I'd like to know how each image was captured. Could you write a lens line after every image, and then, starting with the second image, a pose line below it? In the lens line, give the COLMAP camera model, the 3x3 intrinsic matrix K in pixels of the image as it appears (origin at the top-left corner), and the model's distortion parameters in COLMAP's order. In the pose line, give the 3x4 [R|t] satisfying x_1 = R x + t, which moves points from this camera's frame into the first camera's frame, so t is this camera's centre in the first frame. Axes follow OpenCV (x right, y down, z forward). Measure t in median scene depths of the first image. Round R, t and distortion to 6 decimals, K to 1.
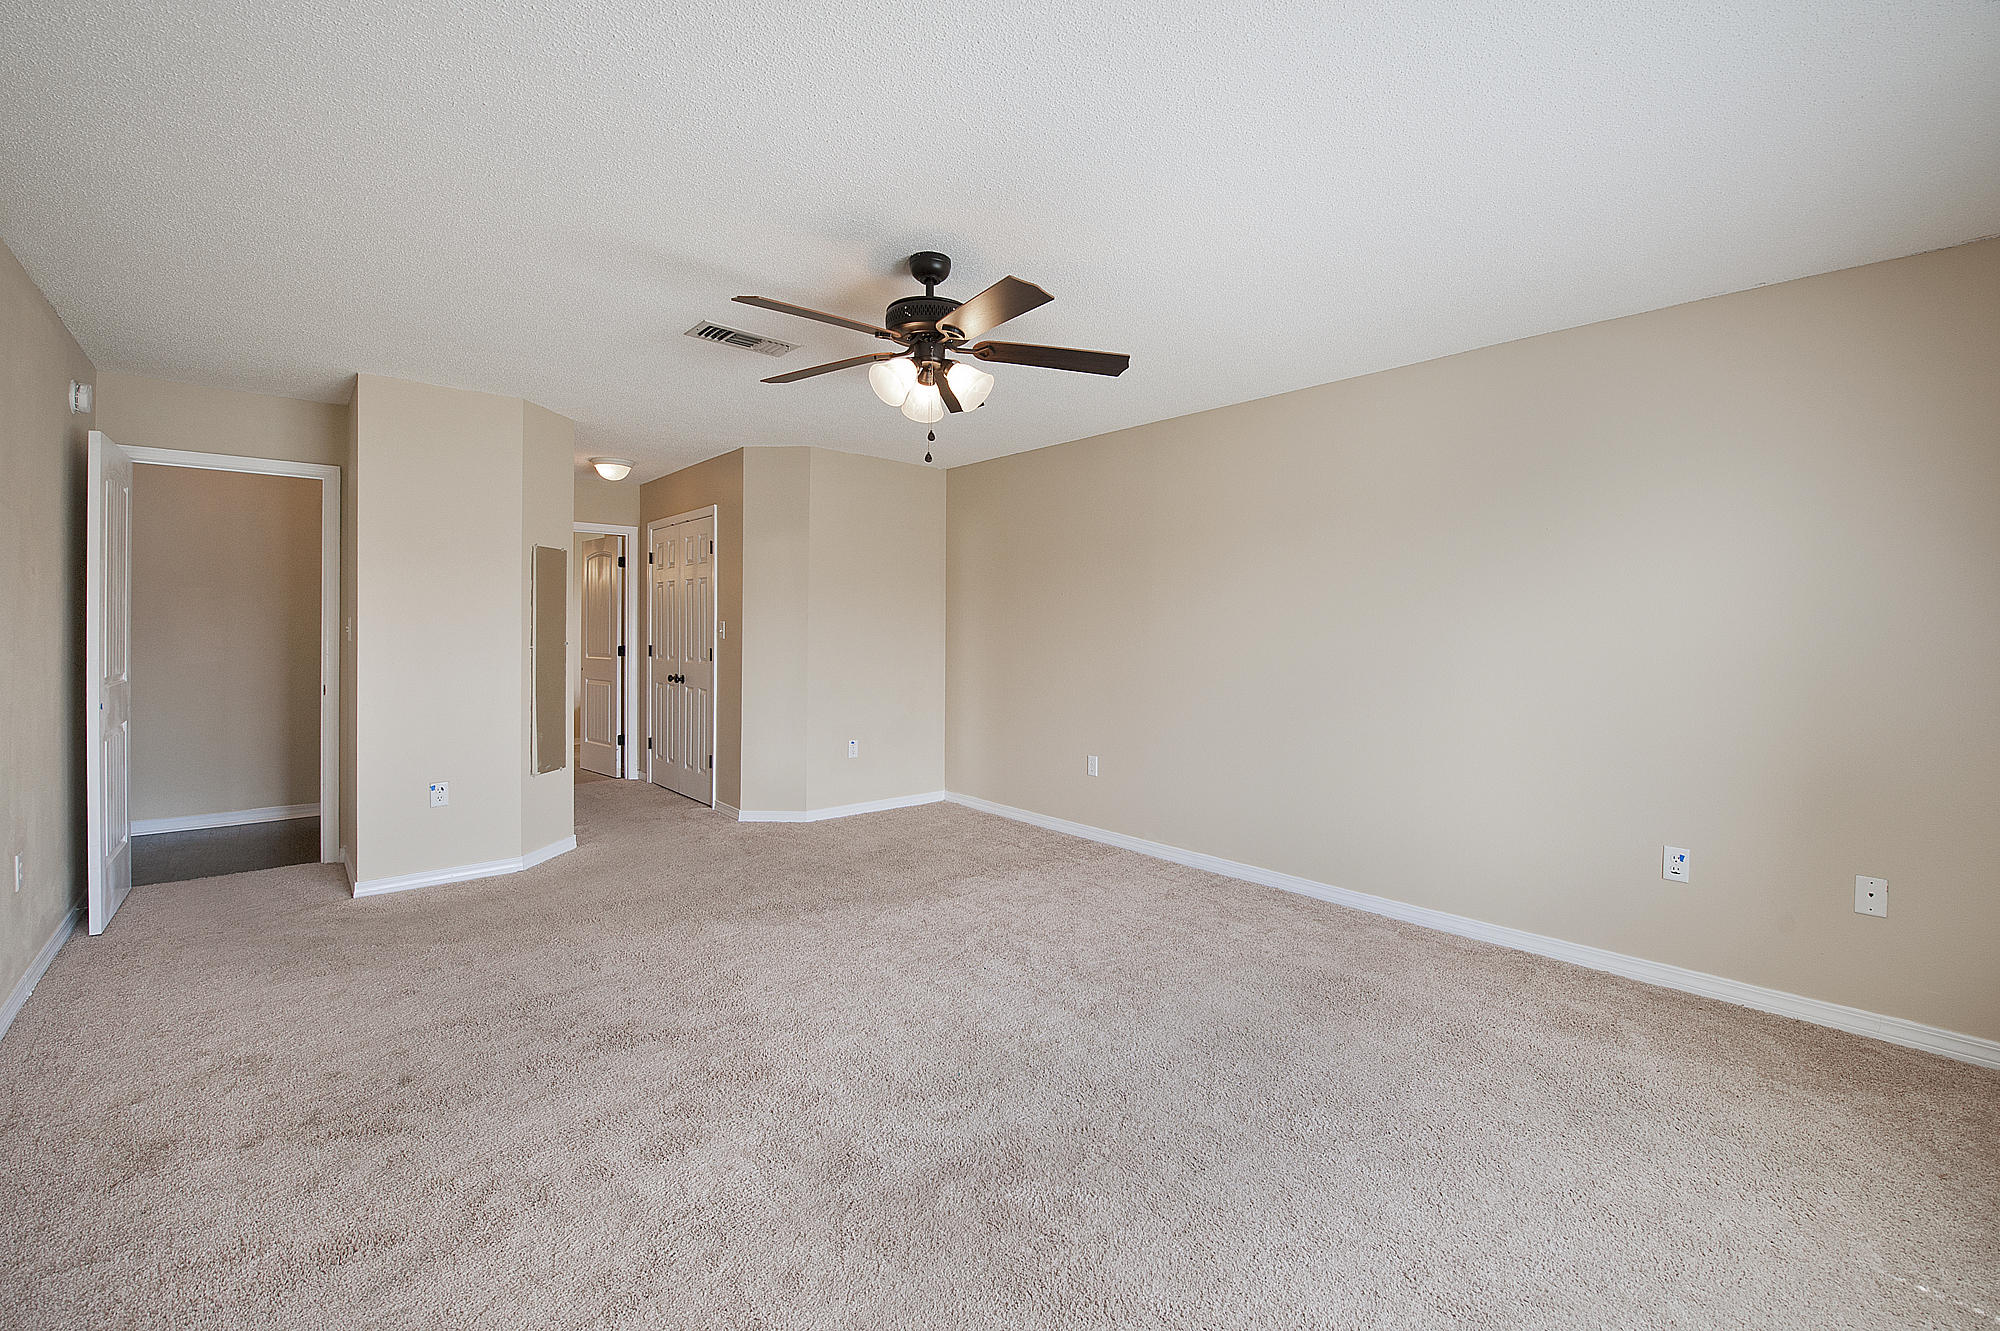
lens RADIAL K [[806.1, 0, 1000.8], [0, 806.1, 637.0], [0, 0, 1]] dist [-0.027474, -0.000145]
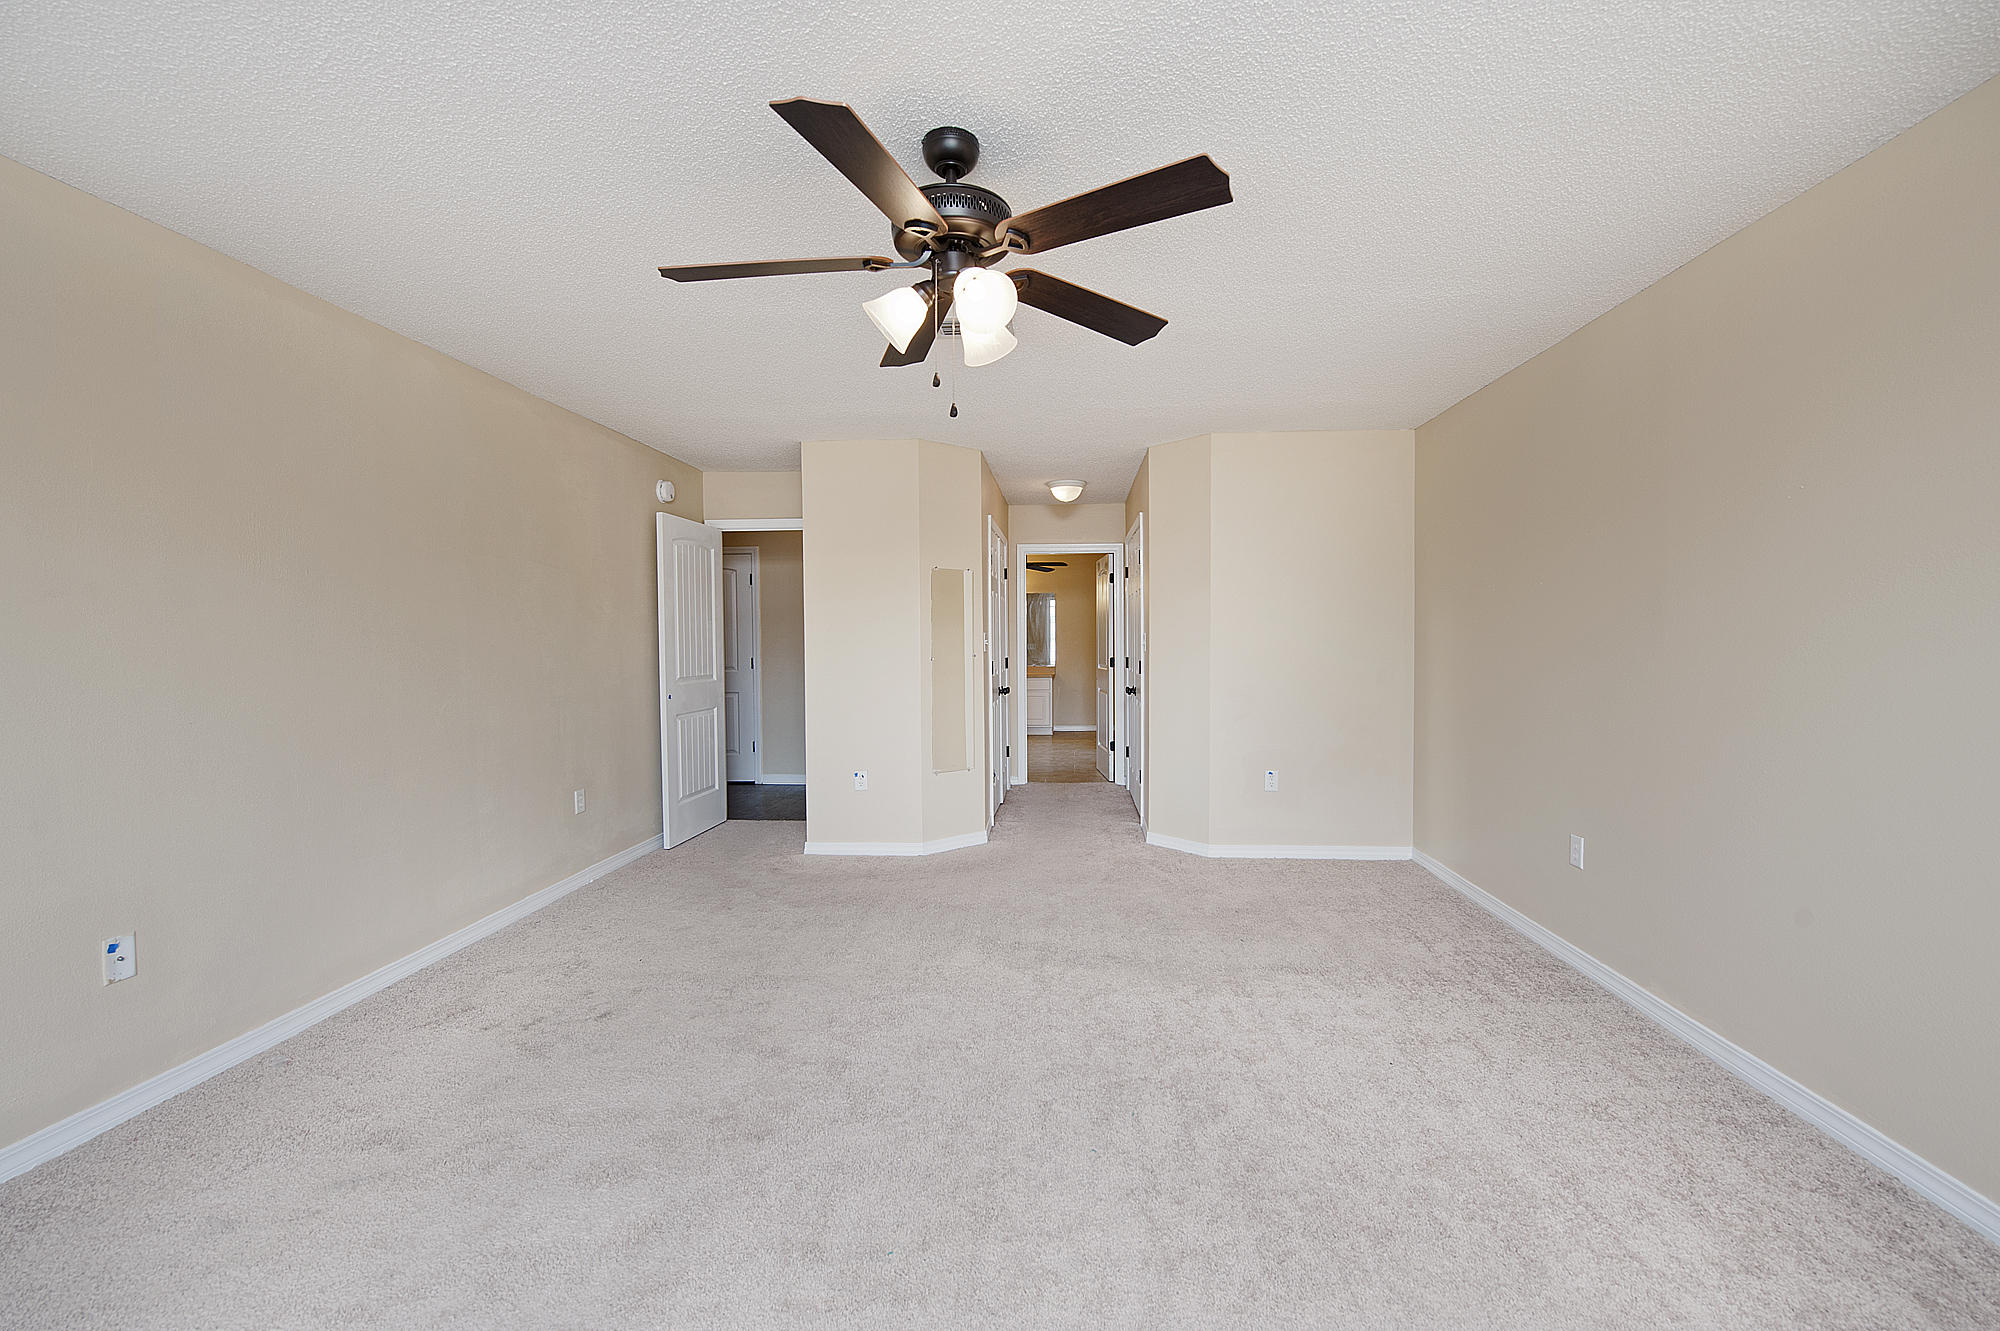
lens RADIAL K [[776.1, 0, 1000.0], [0, 776.1, 665.5], [0, 0, 1]] dist [-0.025057, -0.000009]
pose [[0.712940, 0.015094, -0.701062, 0.222765], [0.001047, 0.999744, 0.022589, -0.002425], [0.701224, -0.016839, 0.712742, 0.260203]]
